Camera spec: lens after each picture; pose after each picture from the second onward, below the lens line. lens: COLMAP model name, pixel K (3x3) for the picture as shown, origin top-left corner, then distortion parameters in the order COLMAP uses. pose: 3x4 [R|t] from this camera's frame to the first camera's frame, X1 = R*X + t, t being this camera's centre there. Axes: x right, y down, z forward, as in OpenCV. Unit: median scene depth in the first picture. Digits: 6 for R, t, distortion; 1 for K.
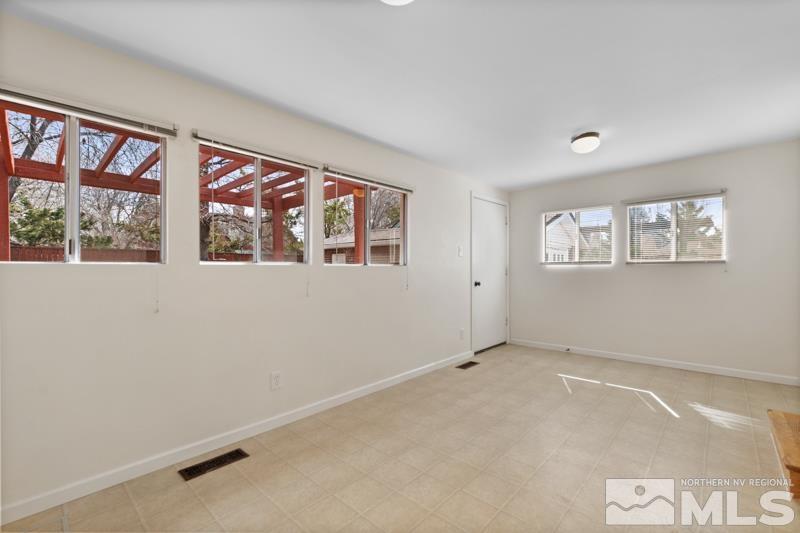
lens RADIAL K [[349.3, 0, 403.9], [0, 349.3, 264.0], [0, 0, 1]] dist [0.014276, -0.001016]
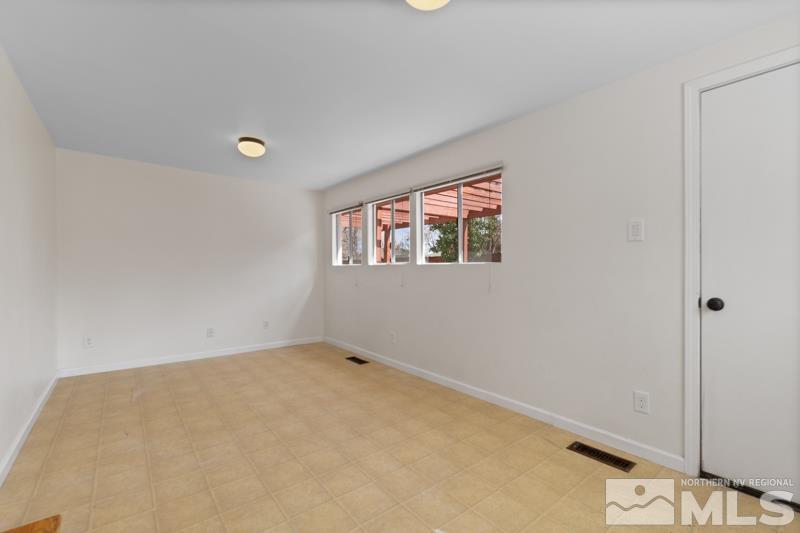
lens RADIAL K [[349.3, 0, 404.4], [0, 349.3, 270.6], [0, 0, 1]] dist [0.014276, -0.001016]
pose [[-0.152147, 0.013110, -0.988271, 0.905045], [0.017616, 0.999789, 0.010550, 0.010218], [0.988201, -0.015805, -0.152345, 0.987684]]
